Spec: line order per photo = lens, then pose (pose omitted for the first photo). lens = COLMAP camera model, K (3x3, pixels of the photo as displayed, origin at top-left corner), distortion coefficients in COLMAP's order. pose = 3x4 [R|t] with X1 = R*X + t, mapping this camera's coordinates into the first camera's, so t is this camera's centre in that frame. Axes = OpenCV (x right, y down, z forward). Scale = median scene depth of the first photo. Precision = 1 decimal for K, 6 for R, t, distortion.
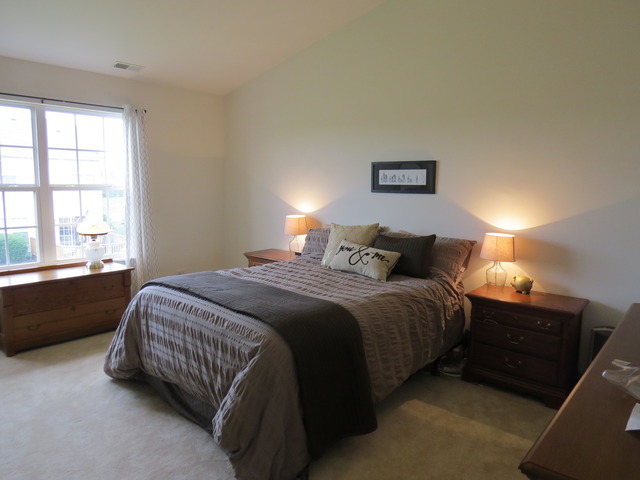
lens RADIAL K [[453.9, 0, 321.2], [0, 453.9, 238.7], [0, 0, 1]] dist [-0.028447, 0.006084]
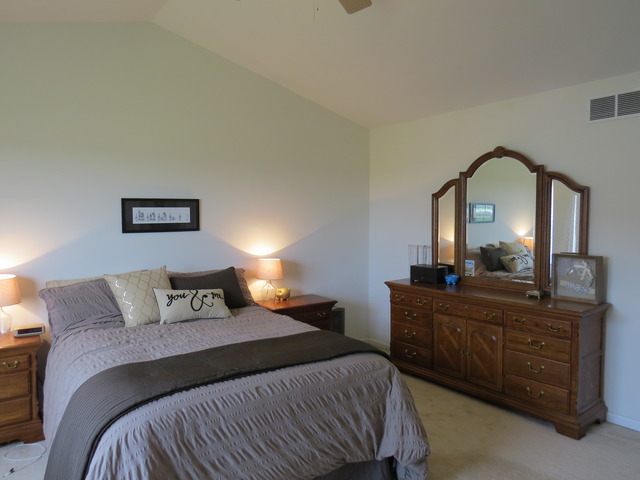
lens RADIAL K [[453.9, 0, 321.9], [0, 453.9, 240.5], [0, 0, 1]] dist [-0.028447, 0.006084]
pose [[0.238881, -0.058612, 0.969278, -0.668437], [0.139639, 0.989876, 0.025443, -0.062847], [-0.960956, 0.129271, 0.244647, 0.469246]]
